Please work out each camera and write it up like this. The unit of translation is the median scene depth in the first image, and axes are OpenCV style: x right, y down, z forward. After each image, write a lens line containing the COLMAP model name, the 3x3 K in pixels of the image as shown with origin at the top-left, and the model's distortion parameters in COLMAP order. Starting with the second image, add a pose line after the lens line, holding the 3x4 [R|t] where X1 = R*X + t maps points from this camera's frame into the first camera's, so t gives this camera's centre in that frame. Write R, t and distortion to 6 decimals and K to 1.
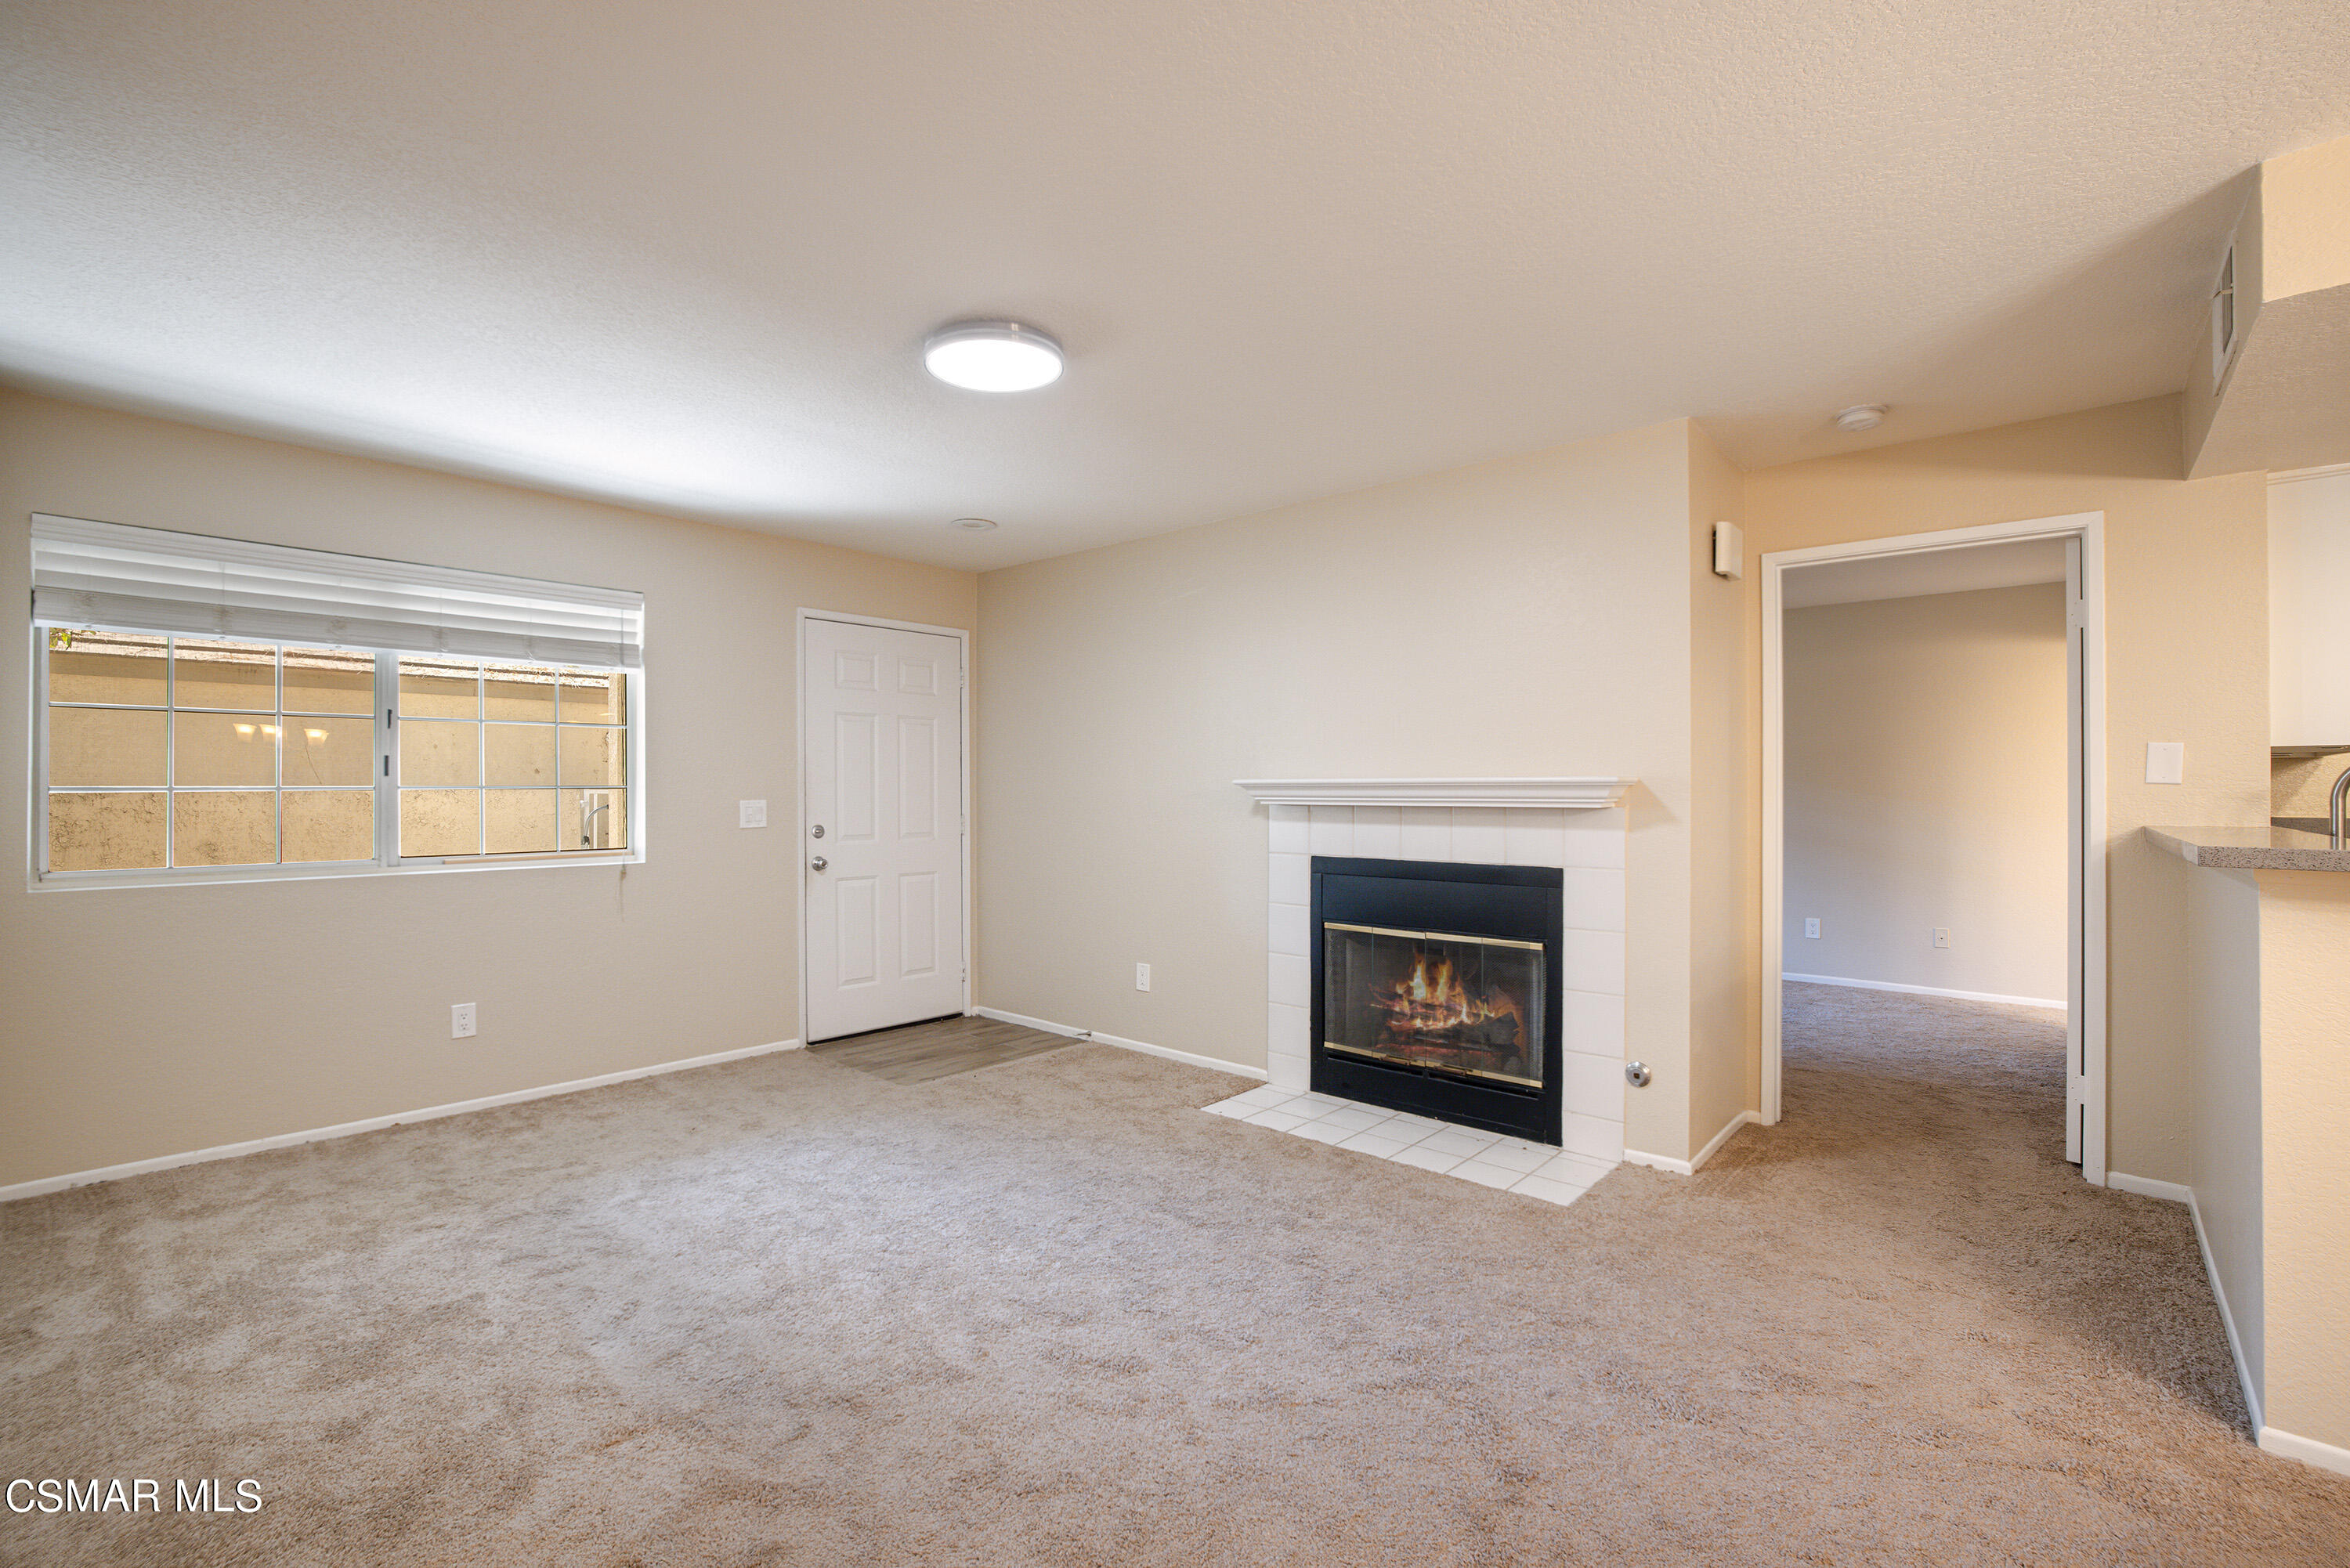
lens RADIAL K [[1006.7, 0, 1186.6], [0, 1006.7, 786.9], [0, 0, 1]] dist [0.000442, 0.000285]
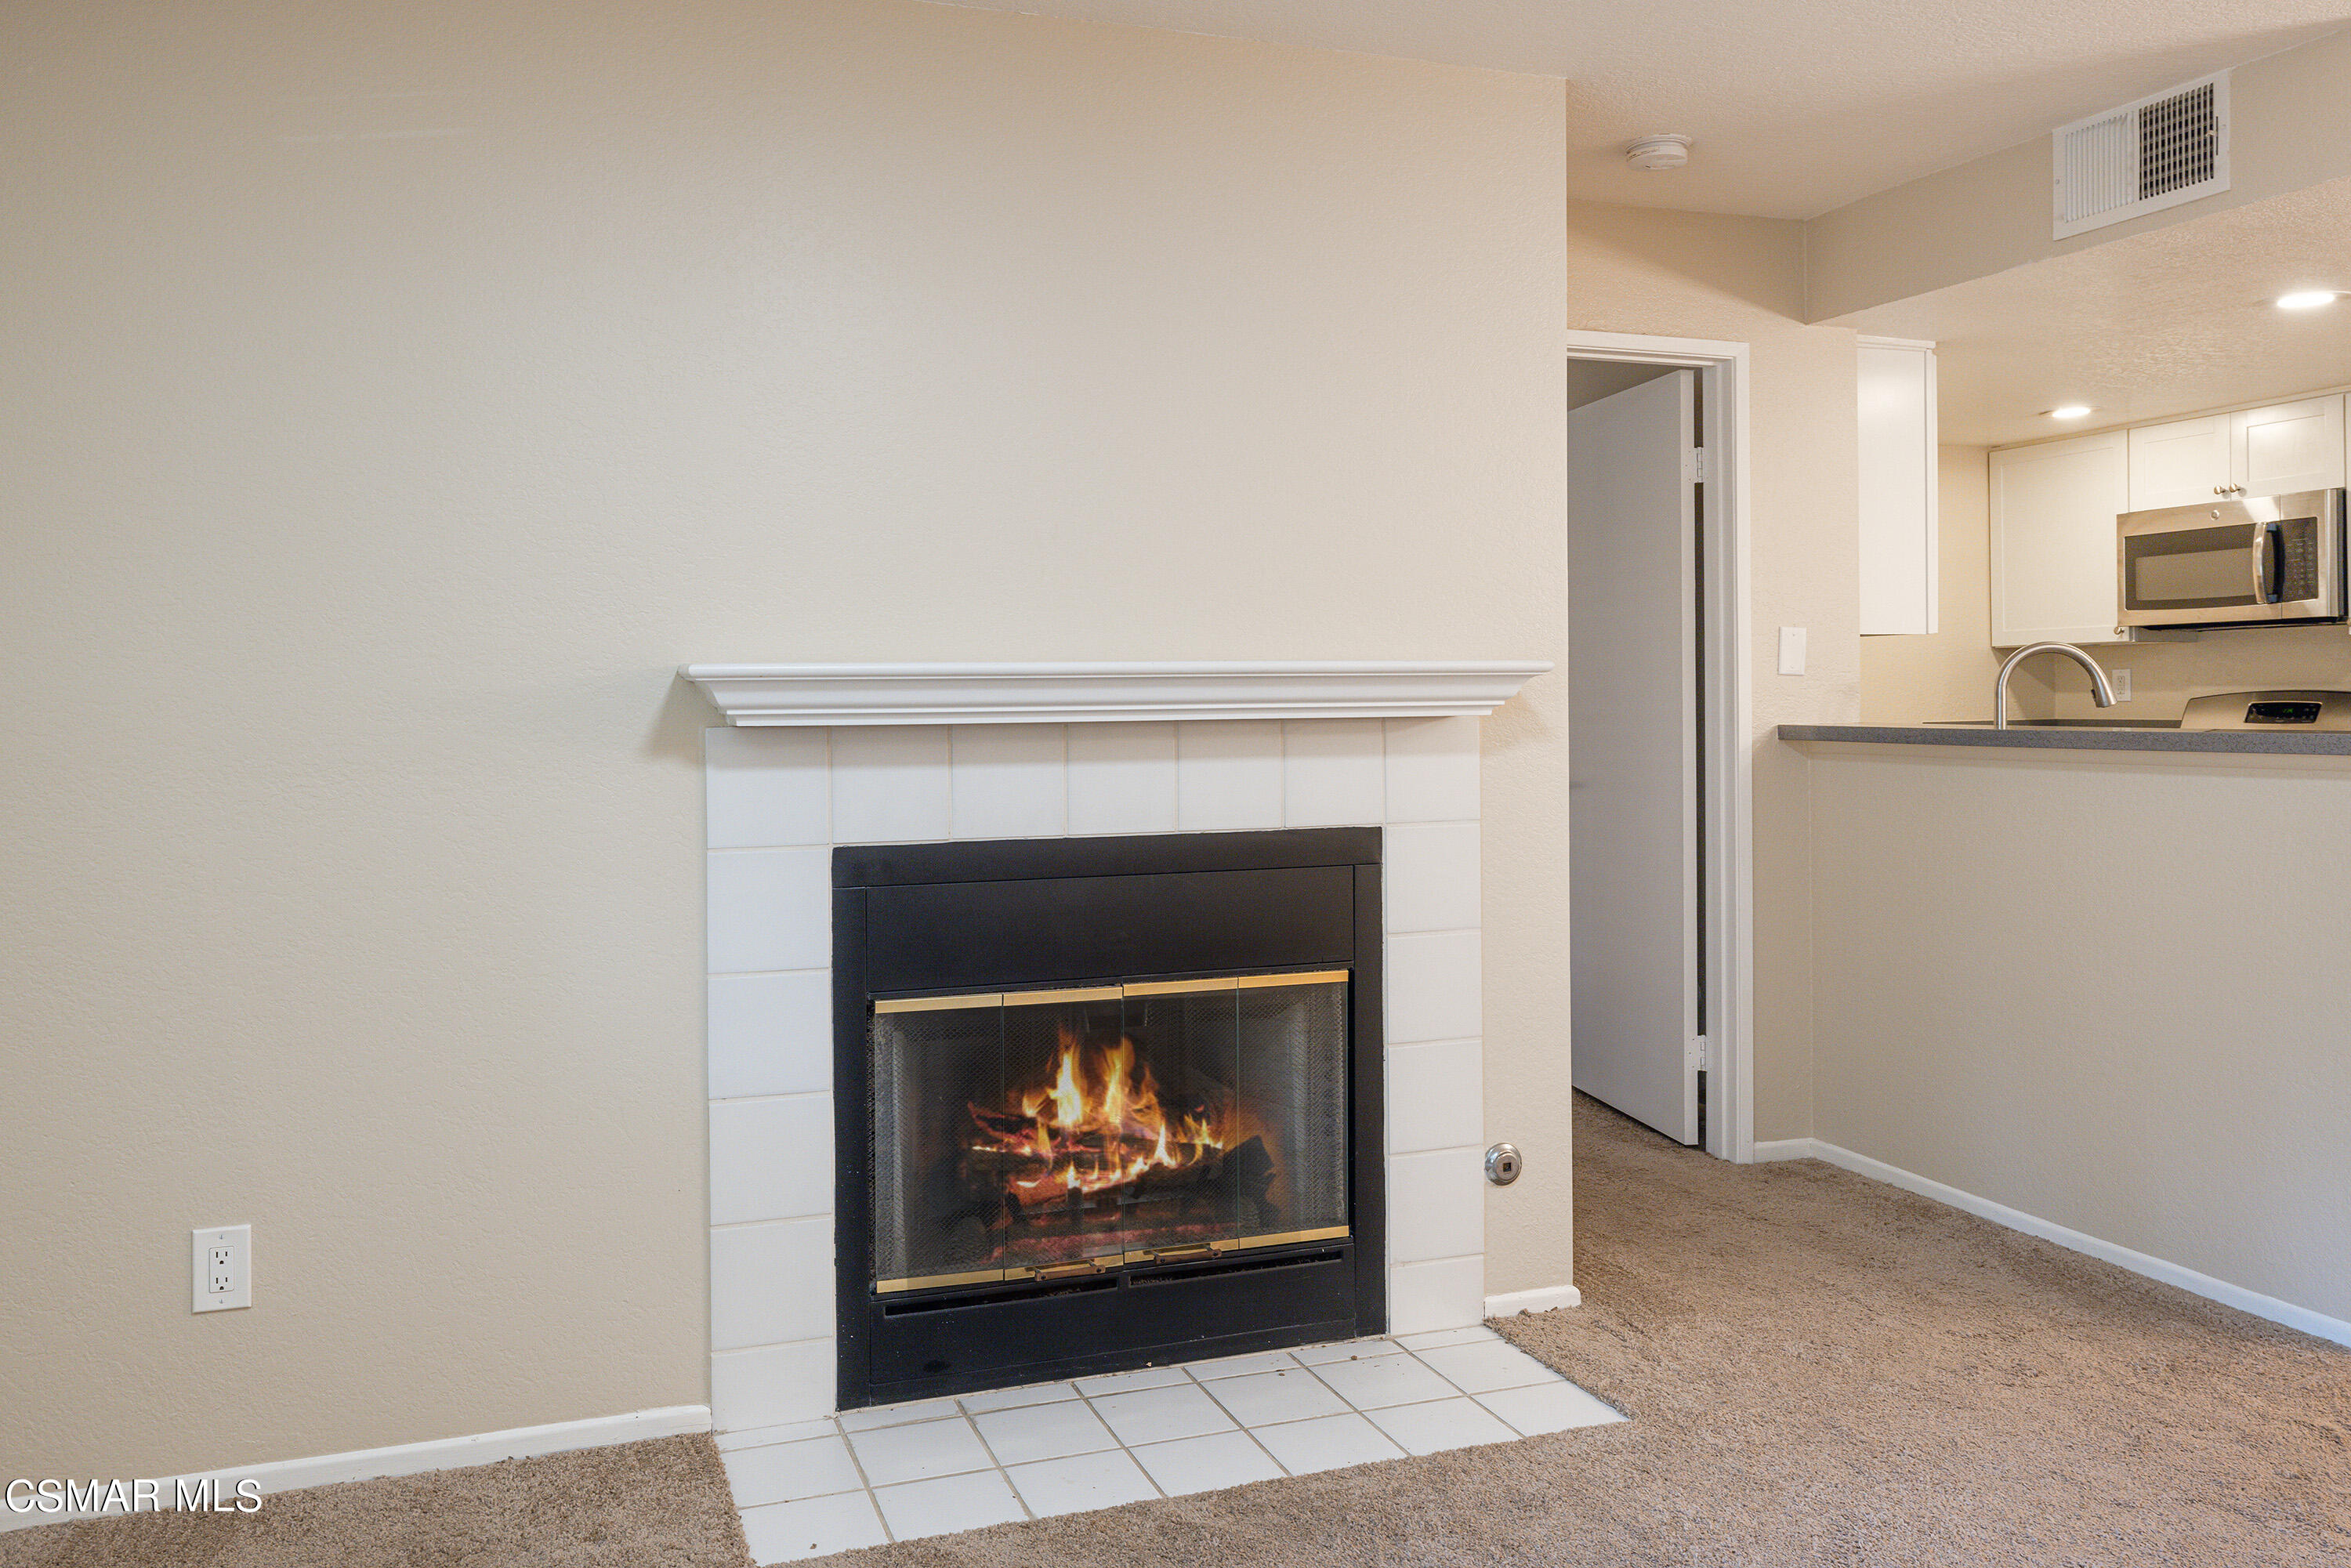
lens RADIAL K [[1721.5, 0, 1083.7], [0, 1721.5, 705.6], [0, 0, 1]] dist [-0.005002, -0.001391]
pose [[0.525257, -0.011416, 0.850867, -0.532843], [0.007496, 0.999933, 0.008788, 0.005180], [-0.850910, 0.001762, 0.525308, 0.671849]]
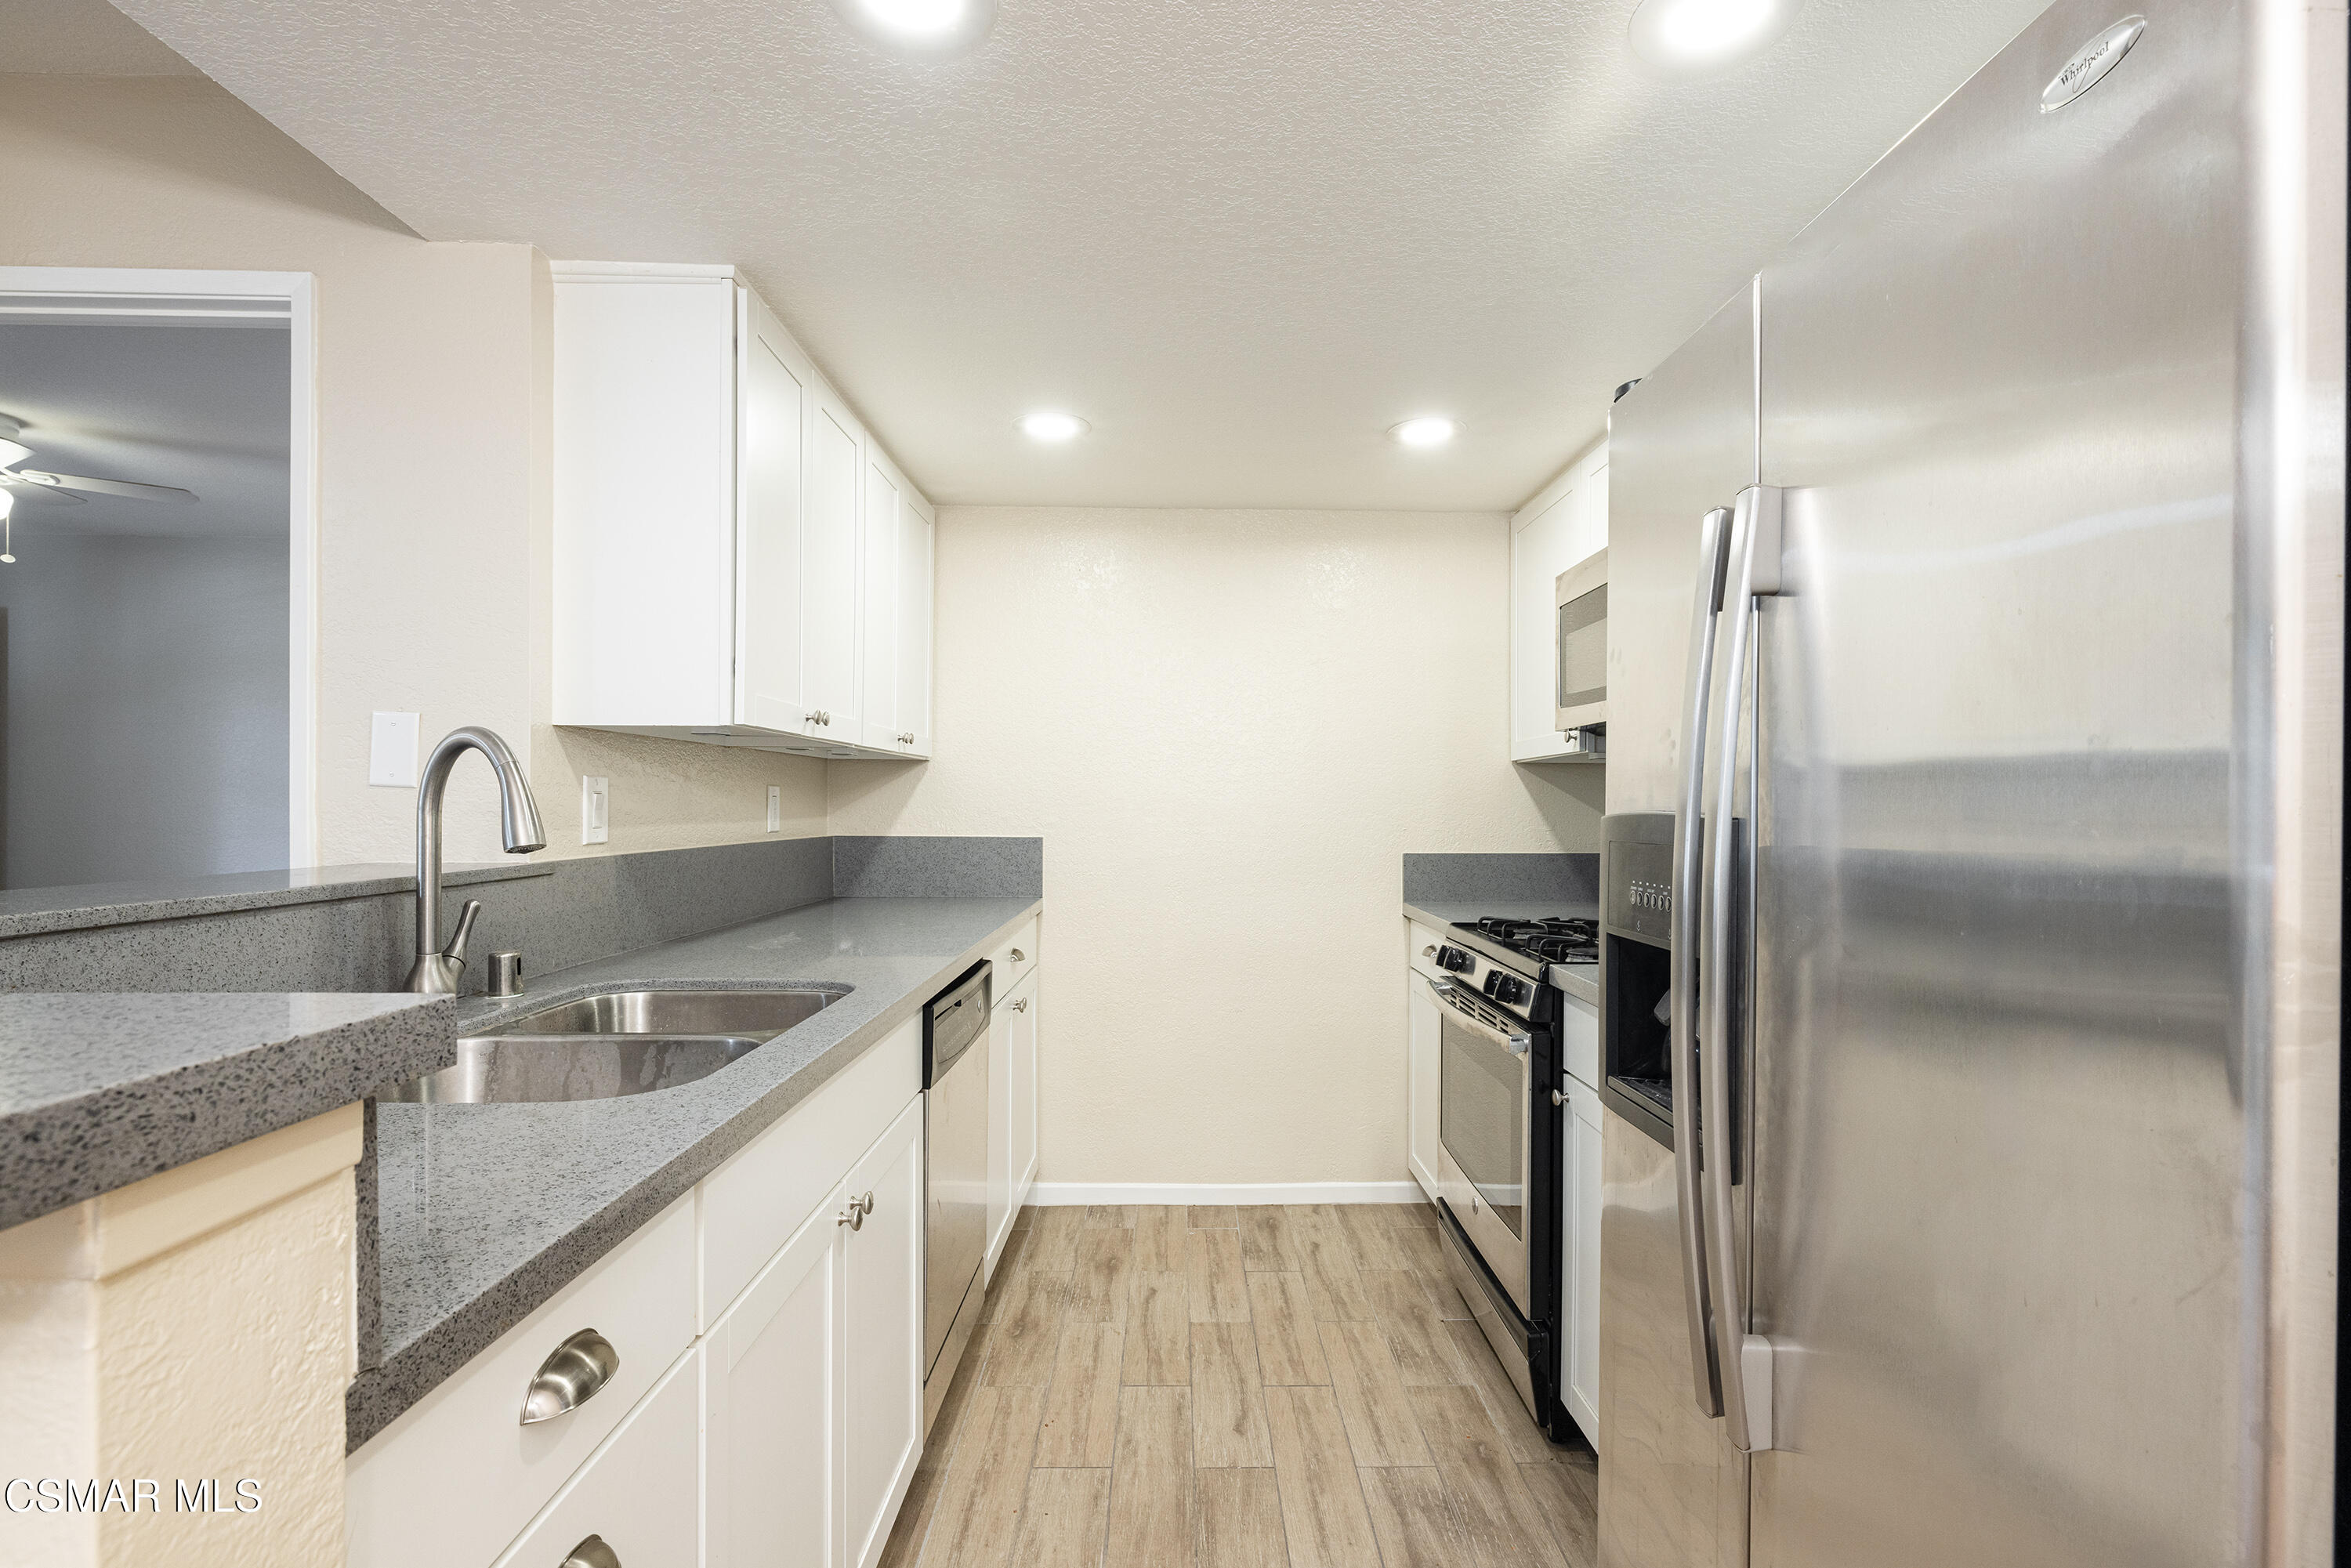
lens RADIAL K [[1142.0, 0, 1182.2], [0, 1142.0, 806.2], [0, 0, 1]] dist [-0.001102, 0.000357]
pose [[0.758832, 0.002146, 0.651283, 0.785197], [-0.007581, 0.999956, 0.005537, 0.001173], [-0.651242, -0.009139, 0.758815, 0.225874]]
